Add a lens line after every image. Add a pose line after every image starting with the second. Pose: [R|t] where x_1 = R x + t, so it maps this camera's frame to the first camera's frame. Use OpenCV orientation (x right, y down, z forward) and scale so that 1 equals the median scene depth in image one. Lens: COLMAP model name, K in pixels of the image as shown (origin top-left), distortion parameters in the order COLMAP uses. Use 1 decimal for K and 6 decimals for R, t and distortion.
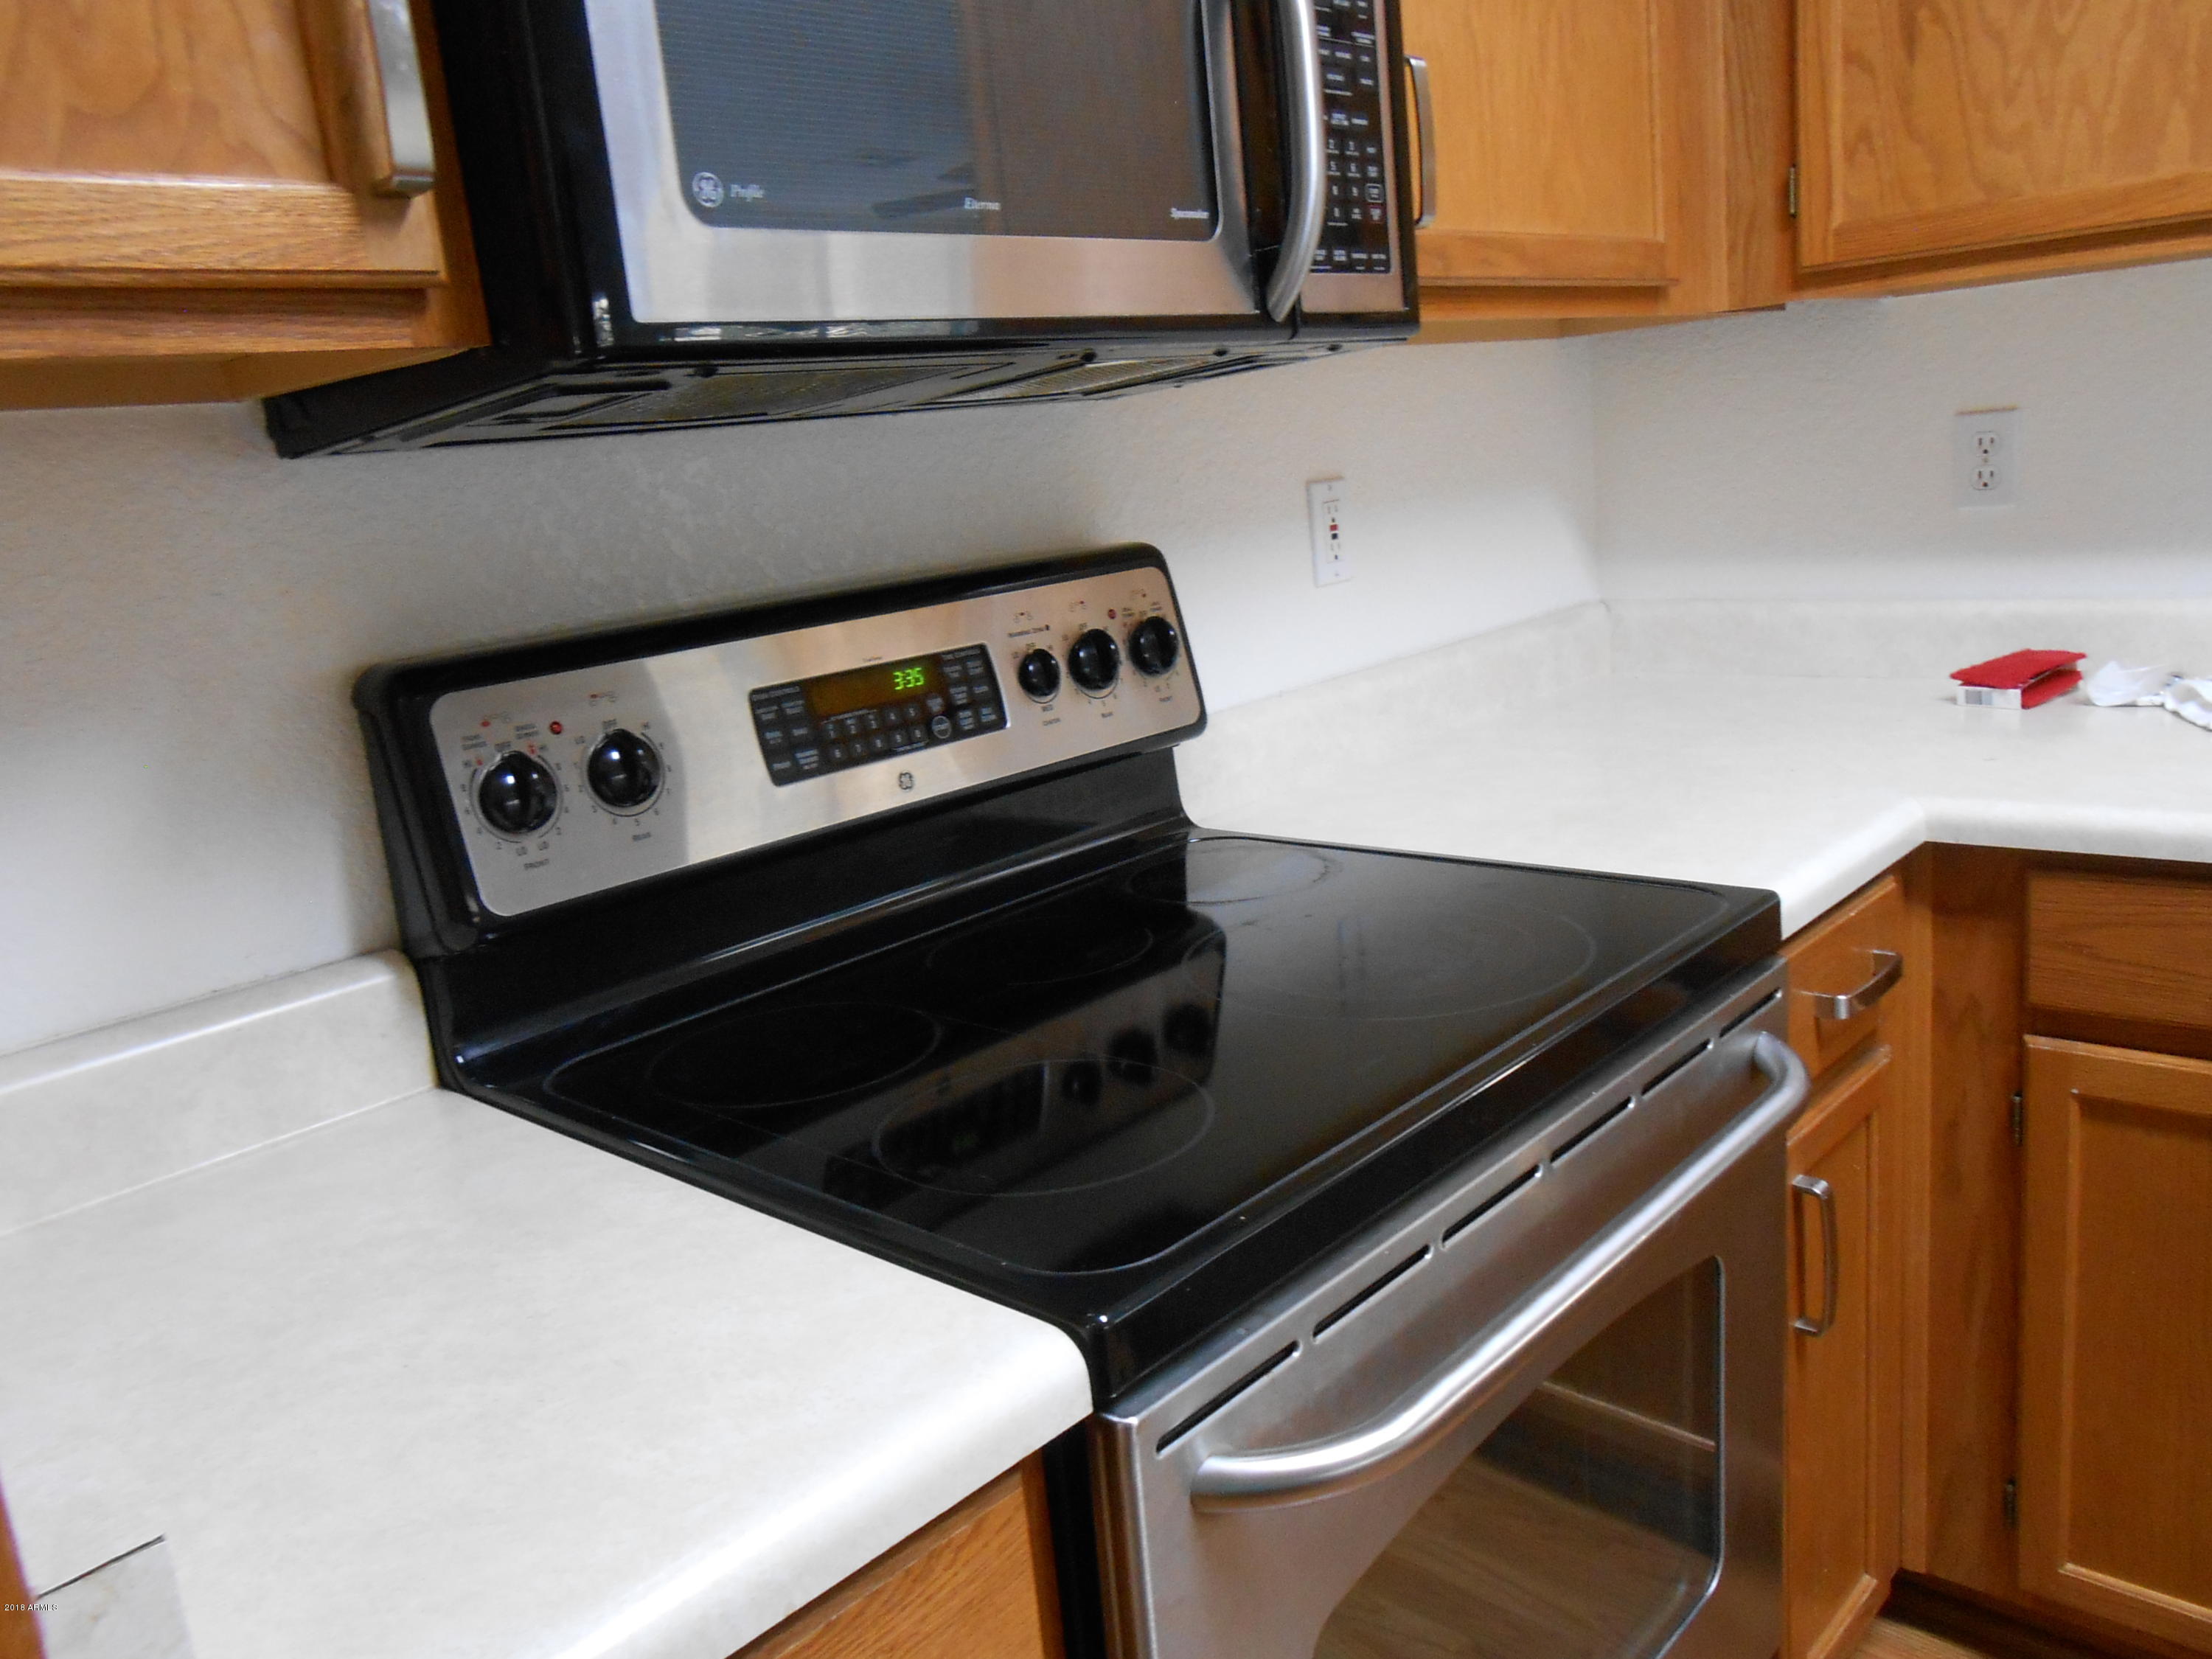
lens RADIAL K [[1673.9, 0, 1106.0], [0, 1673.9, 829.5], [0, 0, 1]] dist [-0.015864, 0.006760]
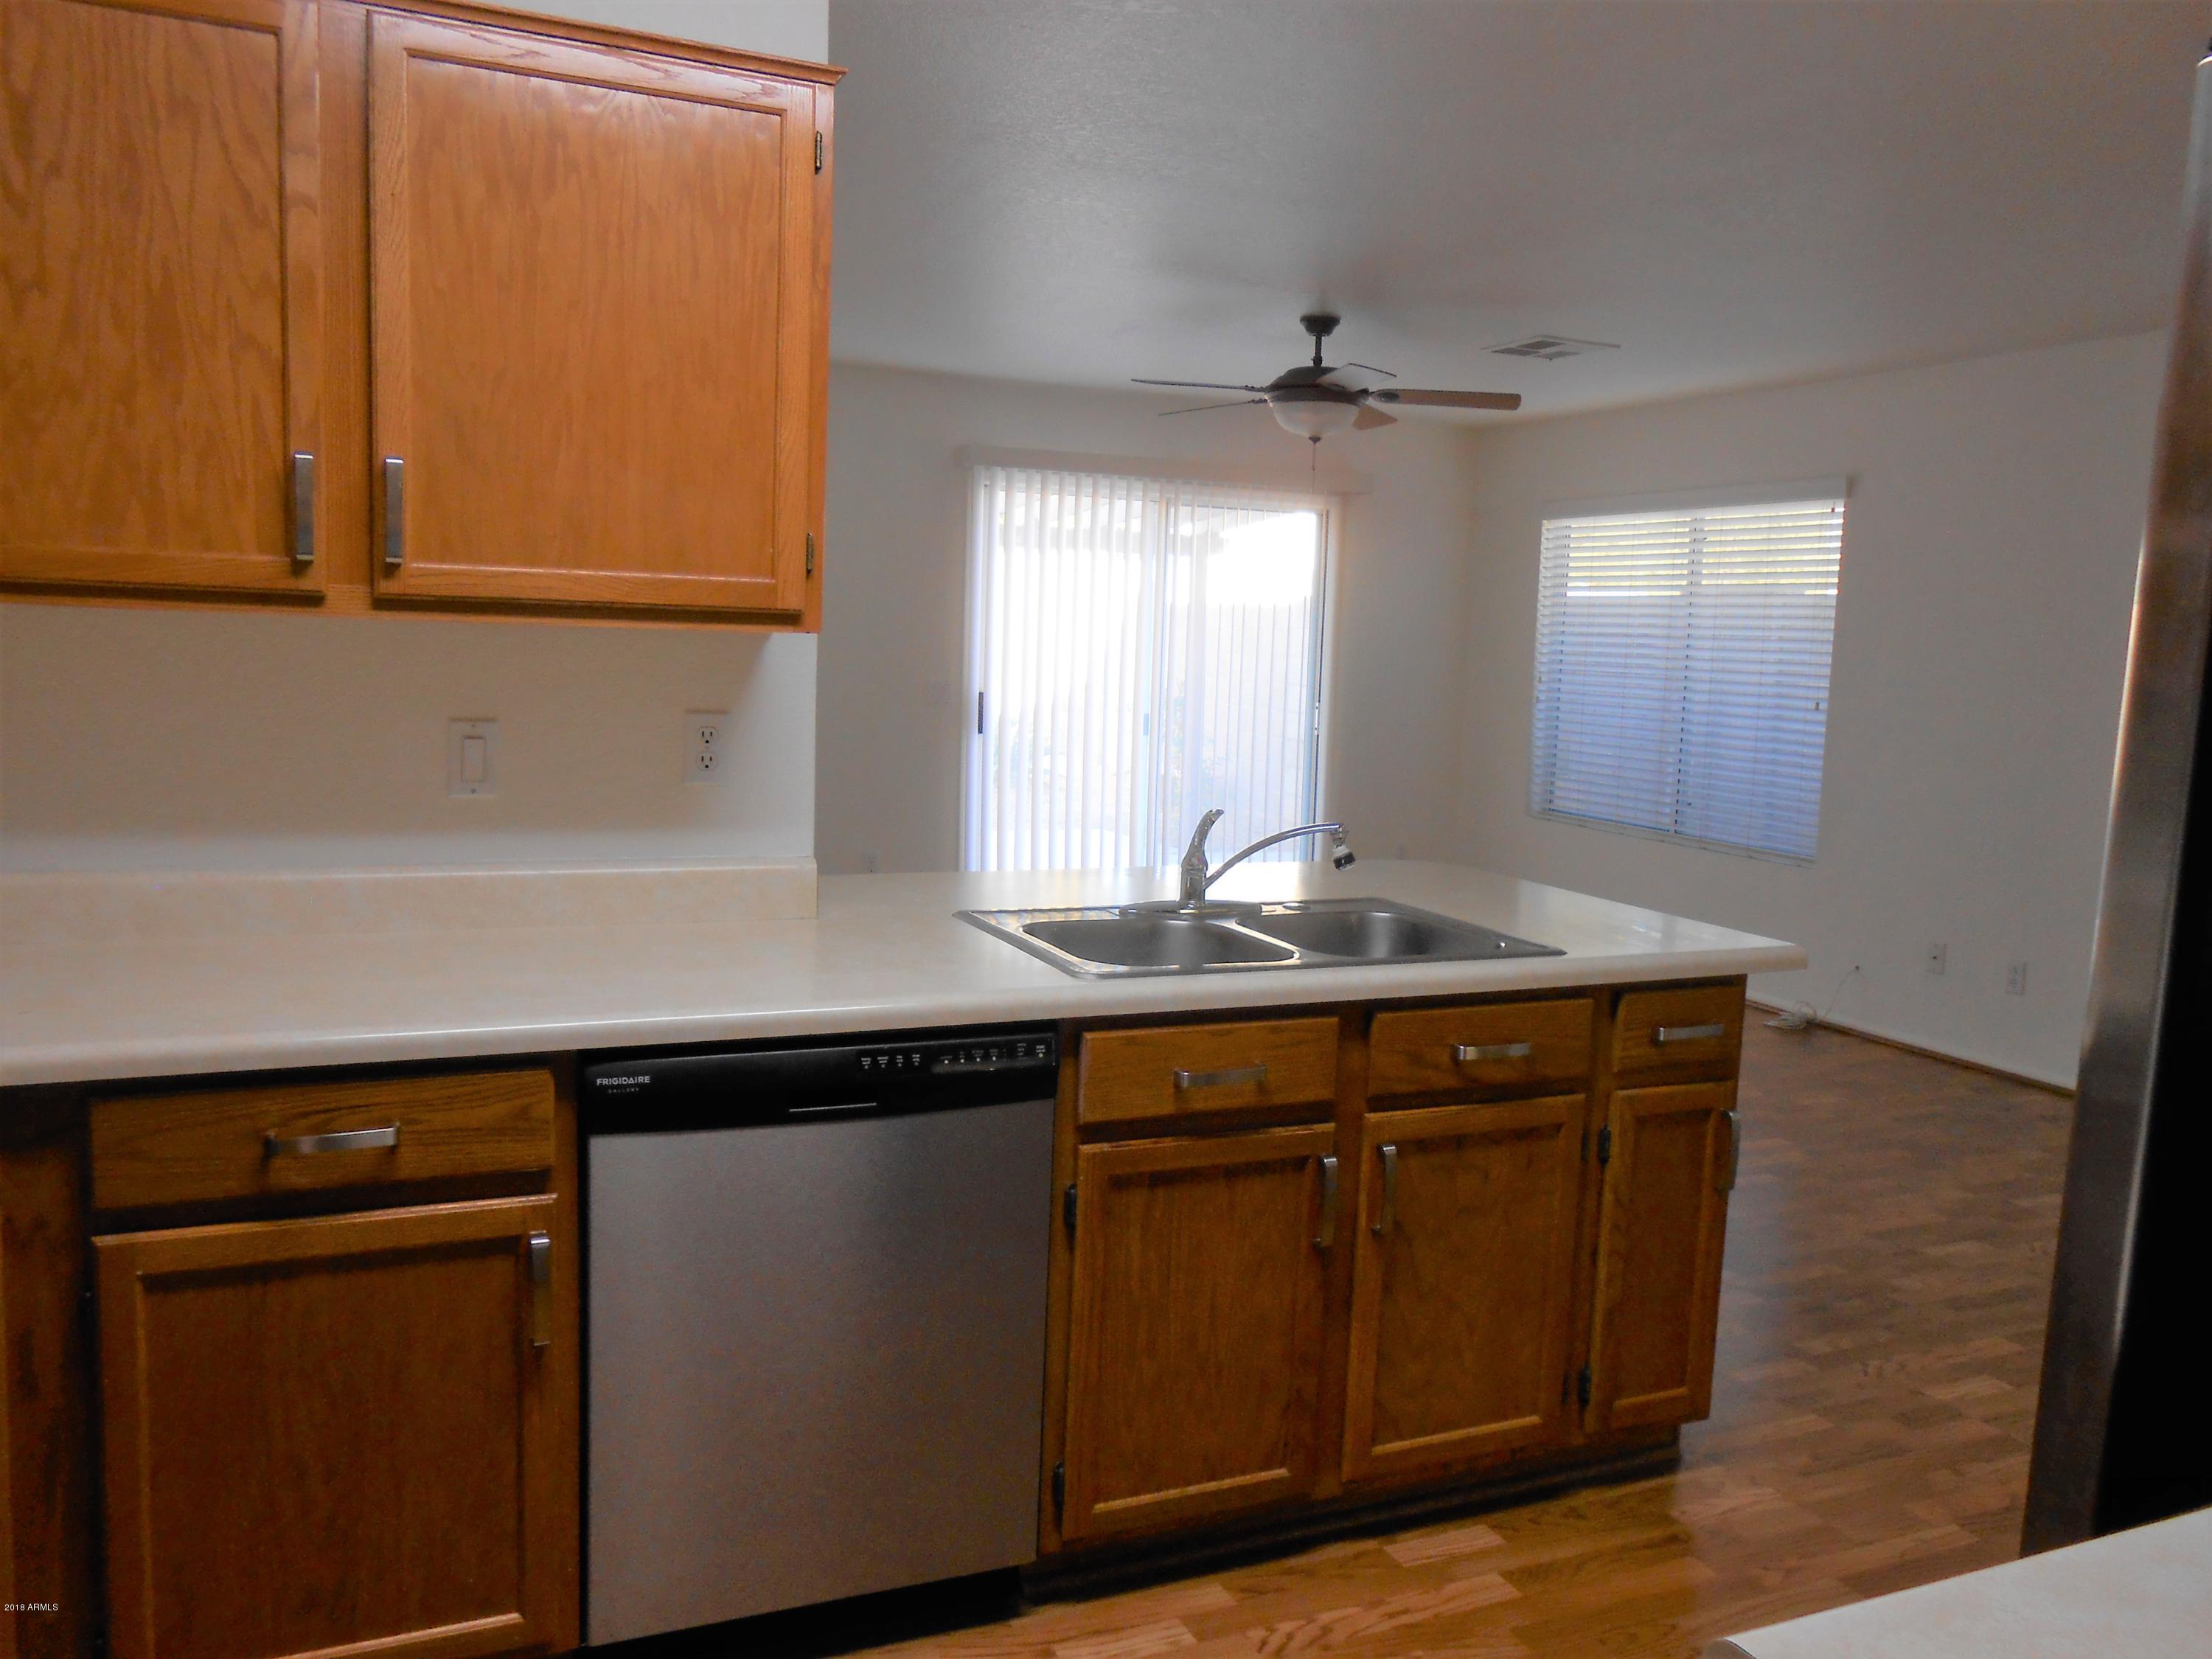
lens RADIAL K [[1716.4, 0, 1105.6], [0, 1716.4, 837.3], [0, 0, 1]] dist [-0.035128, 0.049831]
pose [[0.385363, 0.004119, 0.922756, -0.301127], [0.130811, 0.989647, -0.059046, 0.006197], [-0.913446, 0.143460, 0.380835, -0.175436]]
